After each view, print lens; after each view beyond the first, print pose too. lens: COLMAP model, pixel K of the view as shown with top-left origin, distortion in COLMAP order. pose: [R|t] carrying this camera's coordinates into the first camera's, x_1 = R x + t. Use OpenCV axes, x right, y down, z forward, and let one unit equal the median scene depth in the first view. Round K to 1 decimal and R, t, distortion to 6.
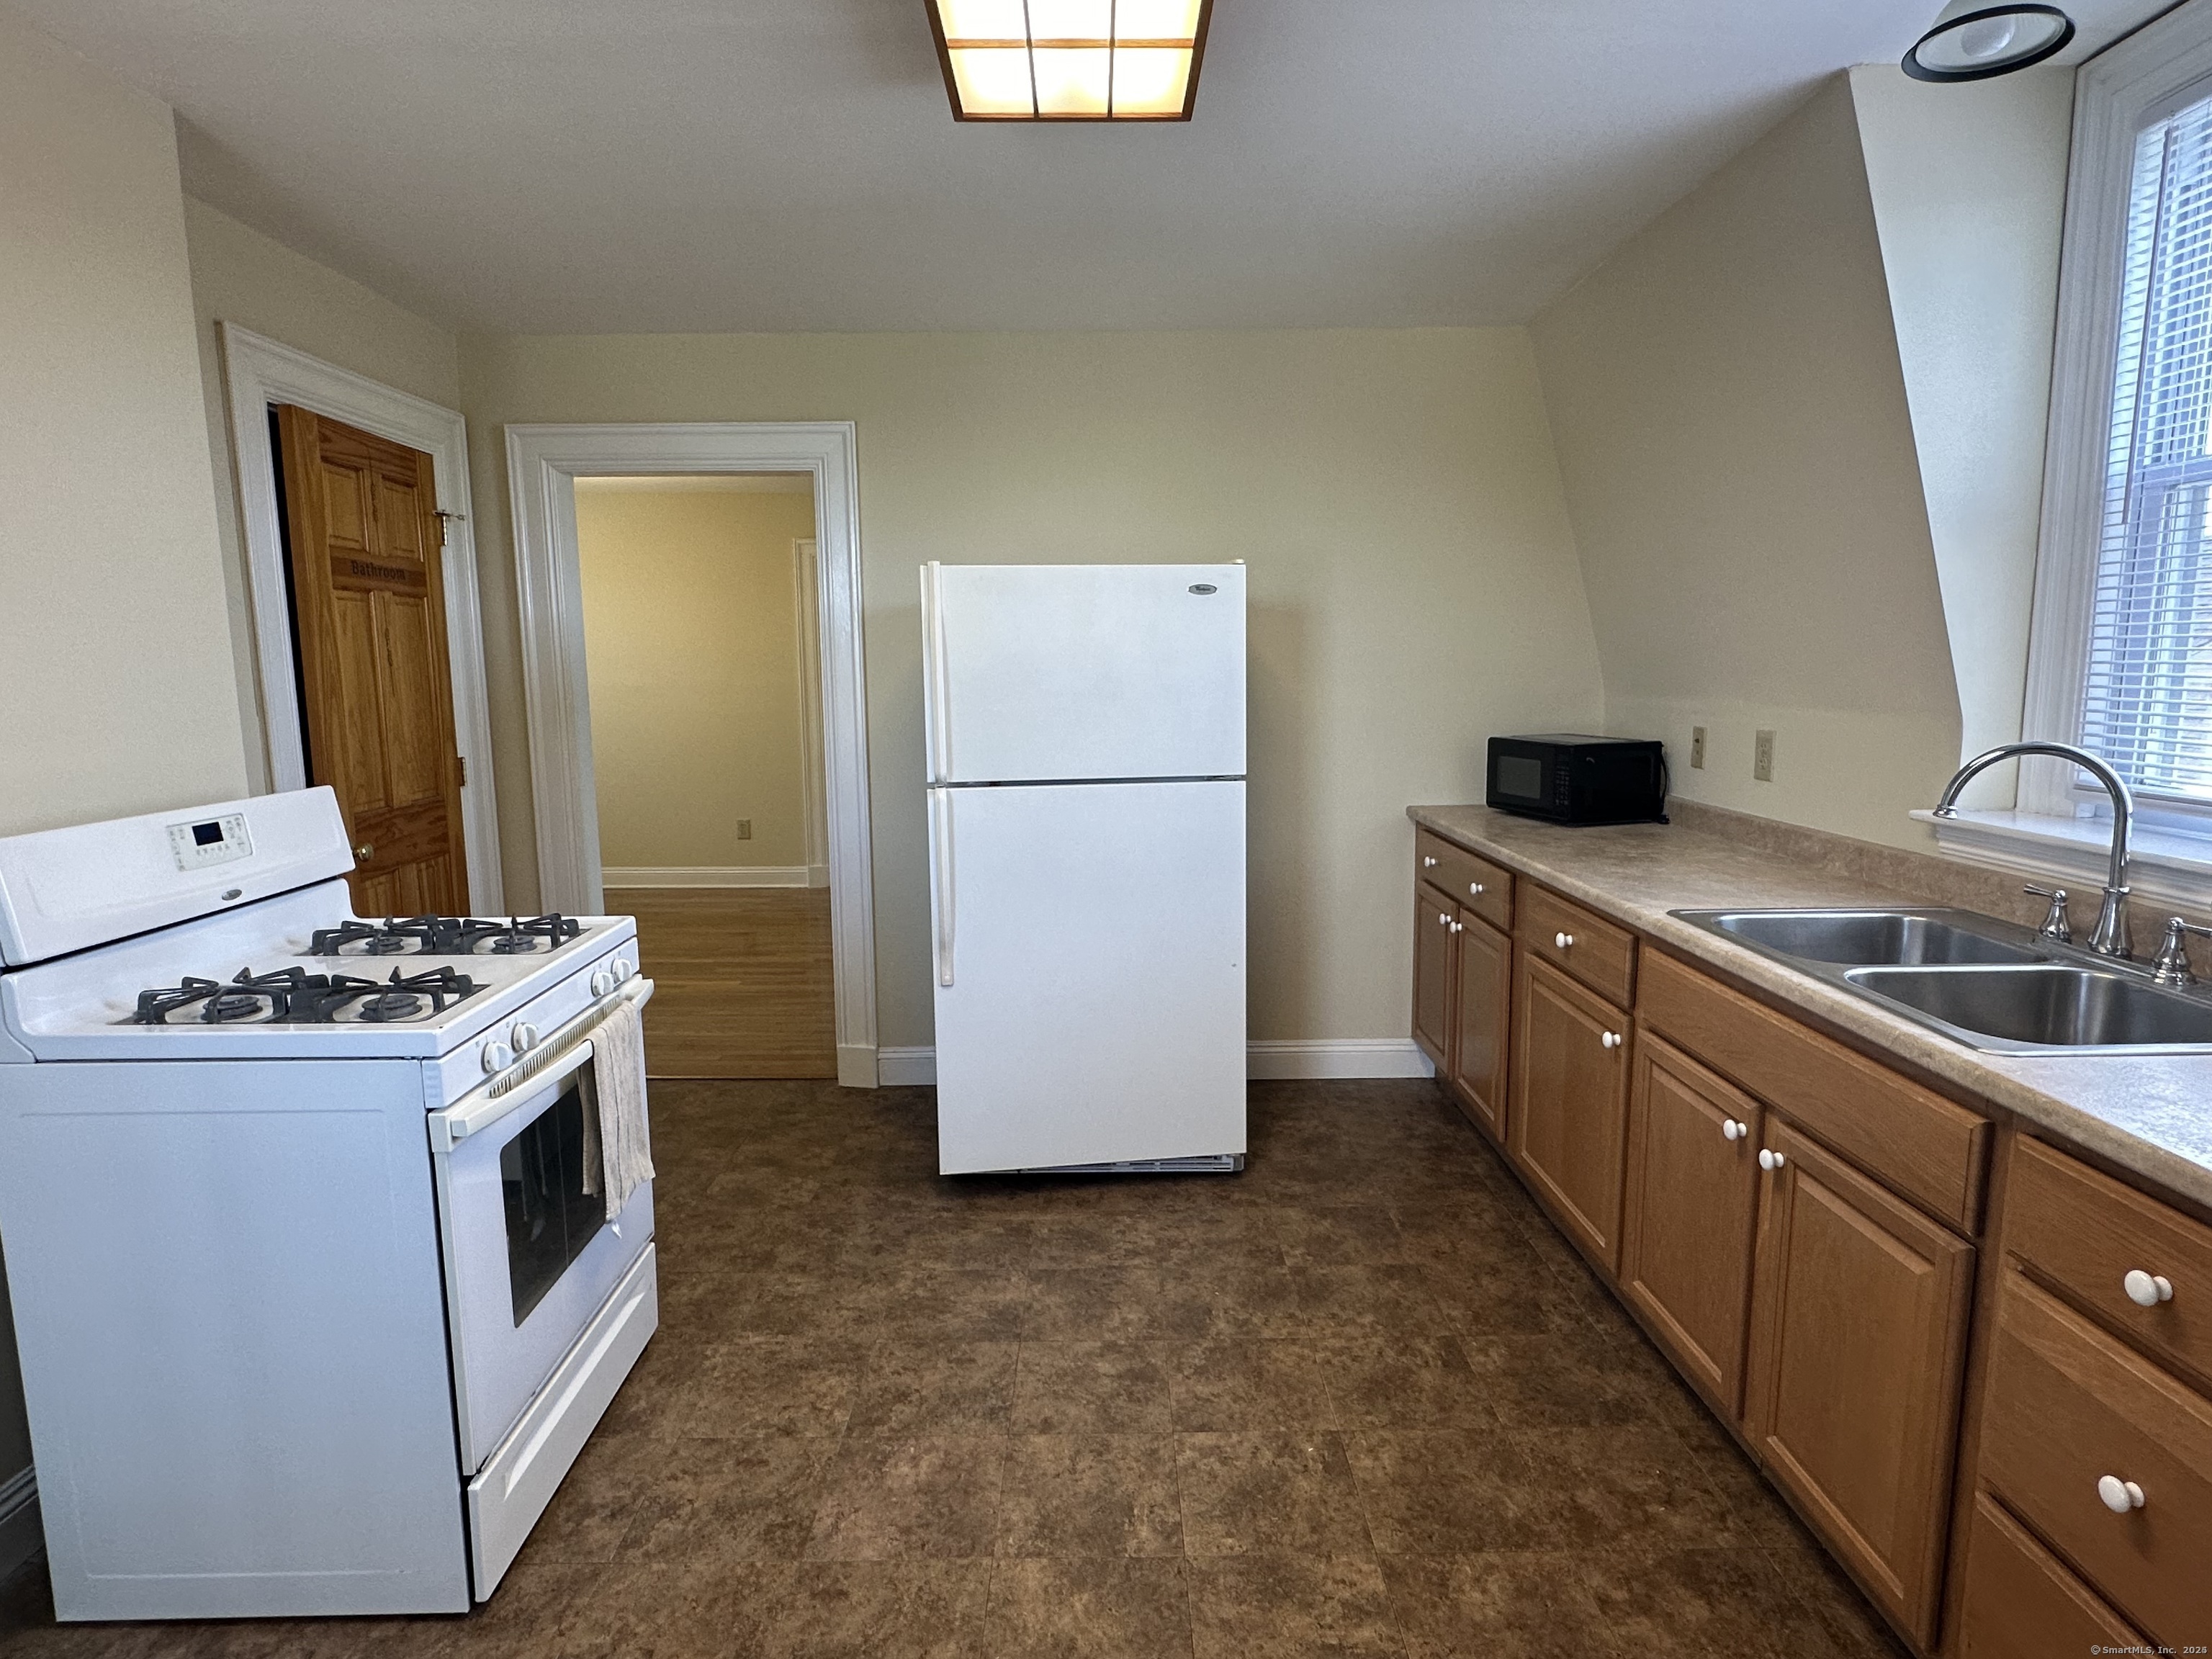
lens RADIAL K [[1183.3, 0, 1105.8], [0, 1183.3, 830.9], [0, 0, 1]] dist [0.000243, -0.000203]
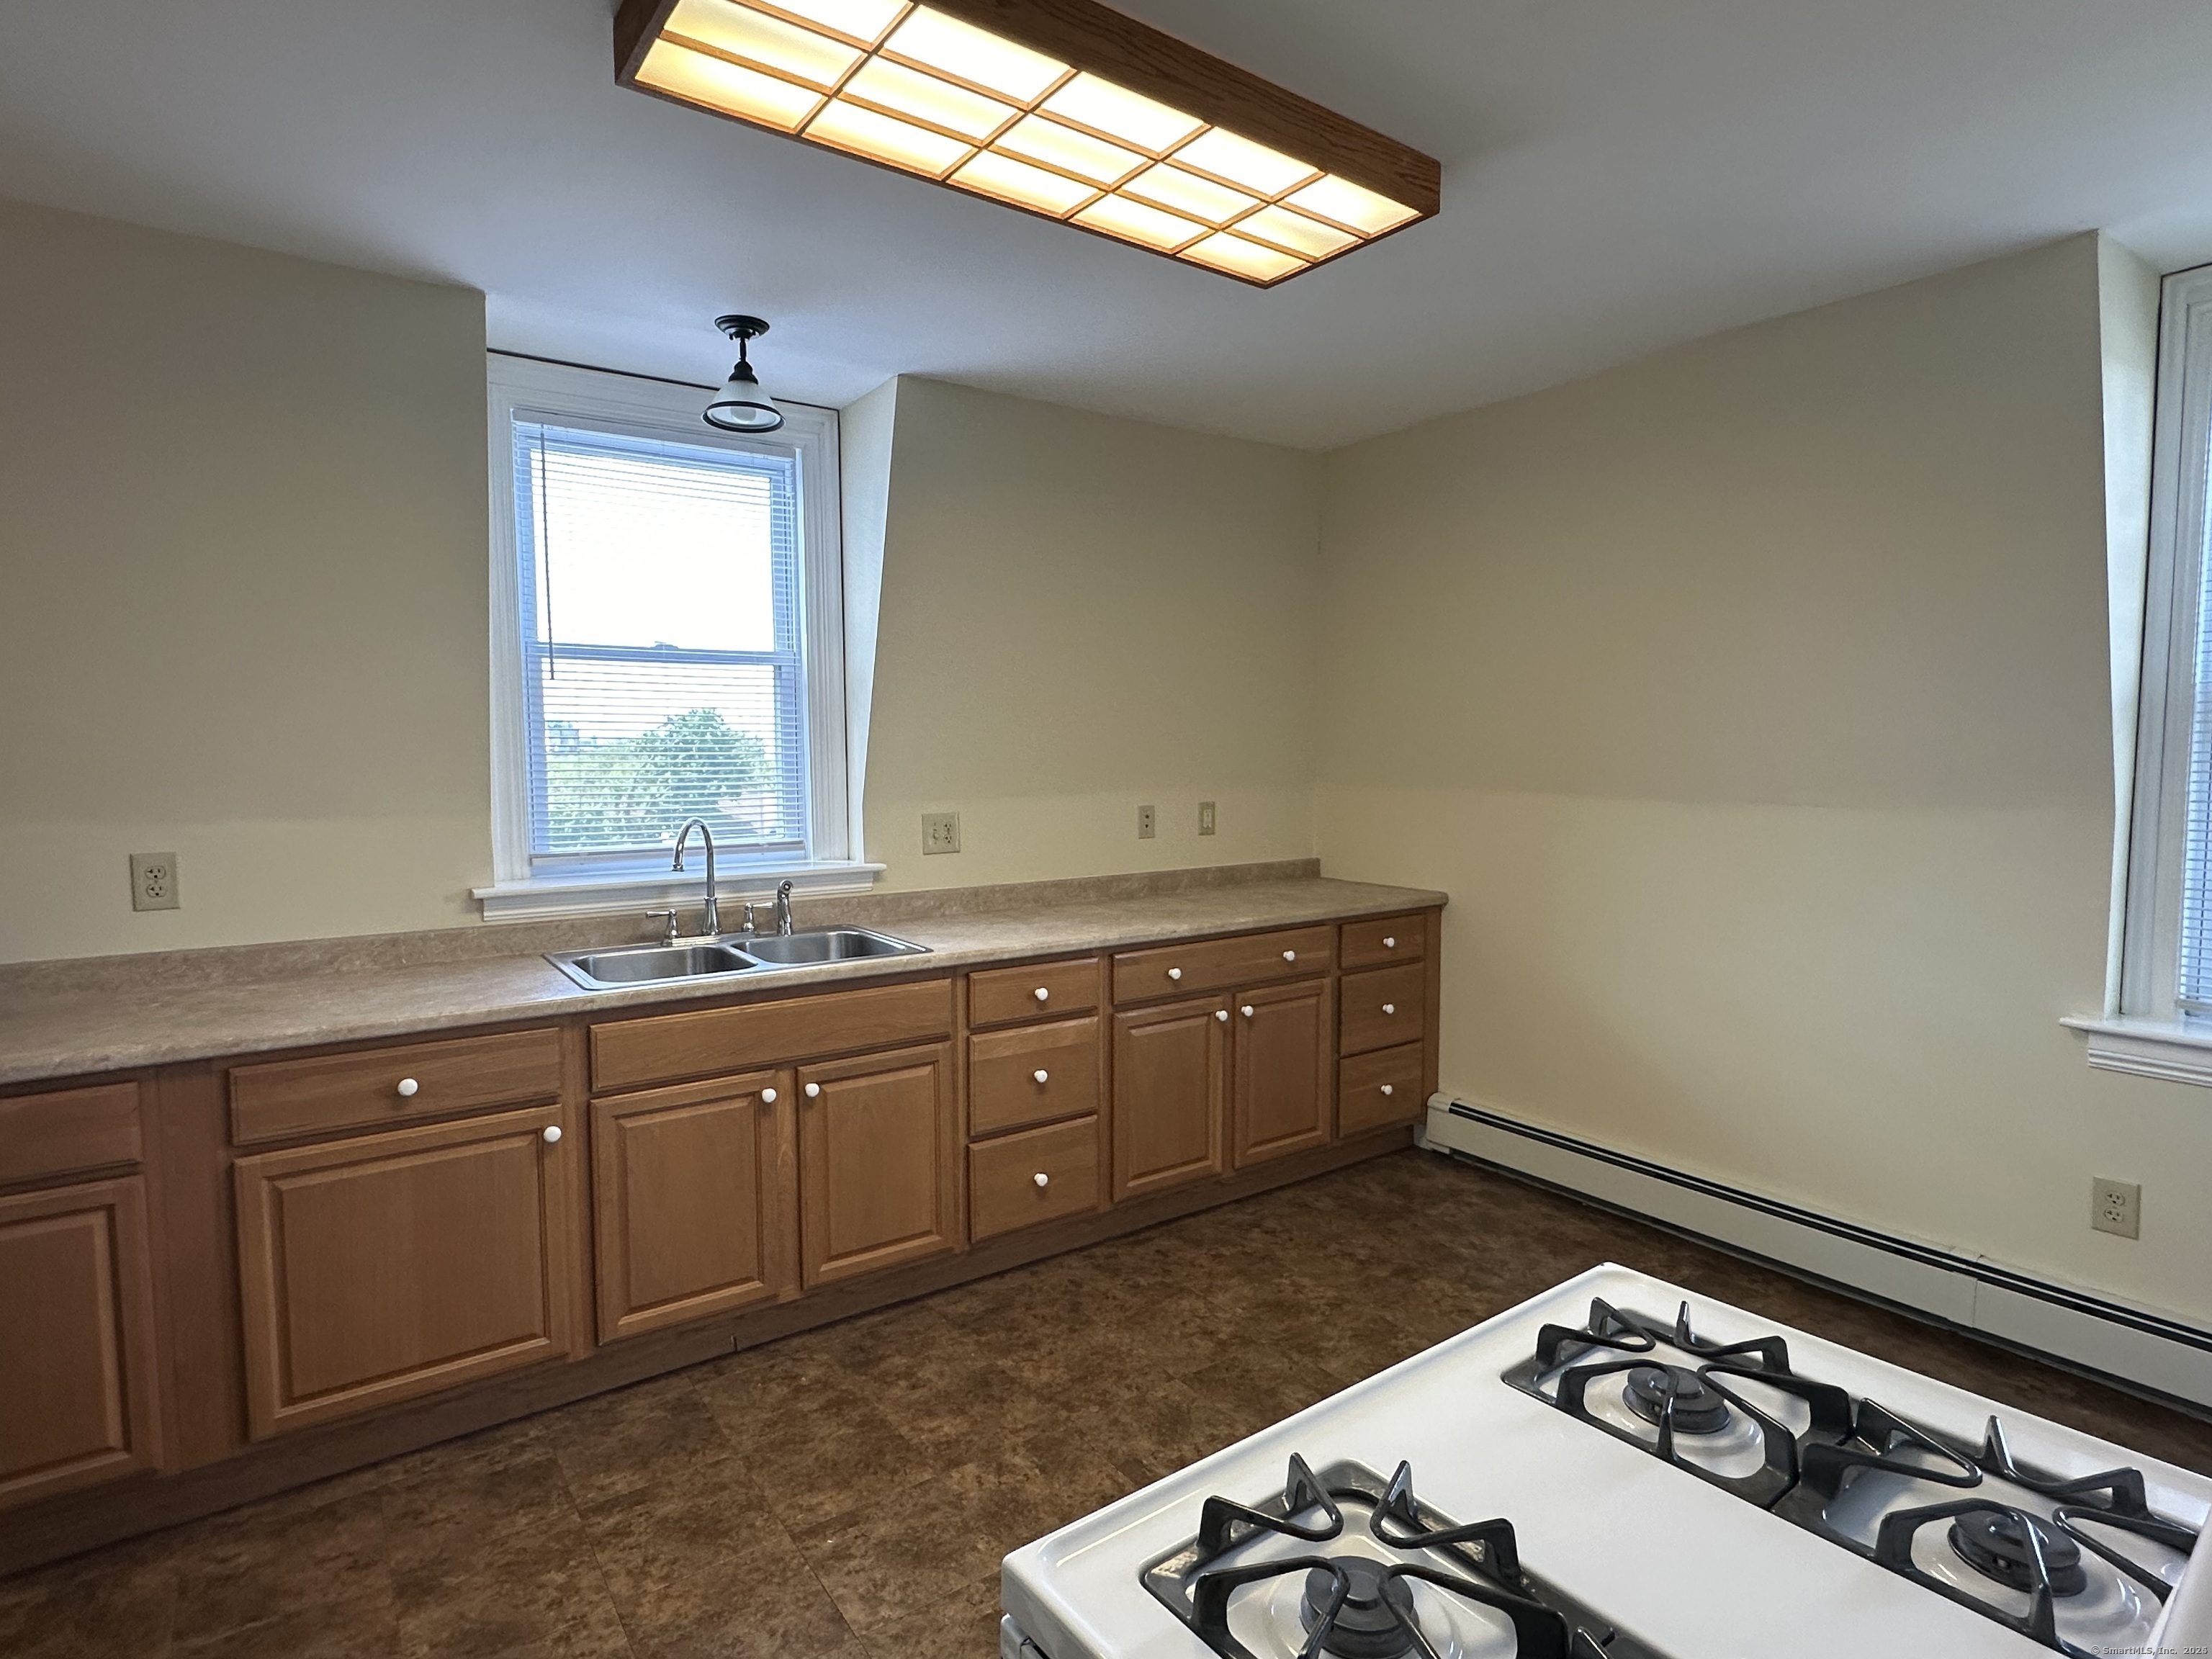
lens RADIAL K [[1183.3, 0, 1104.8], [0, 1183.3, 825.6], [0, 0, 1]] dist [0.000243, -0.000203]
pose [[-0.576041, -0.047901, 0.816016, -0.739447], [0.121489, 0.982177, 0.143416, -0.193022], [-0.808342, 0.181751, -0.559955, 1.225717]]
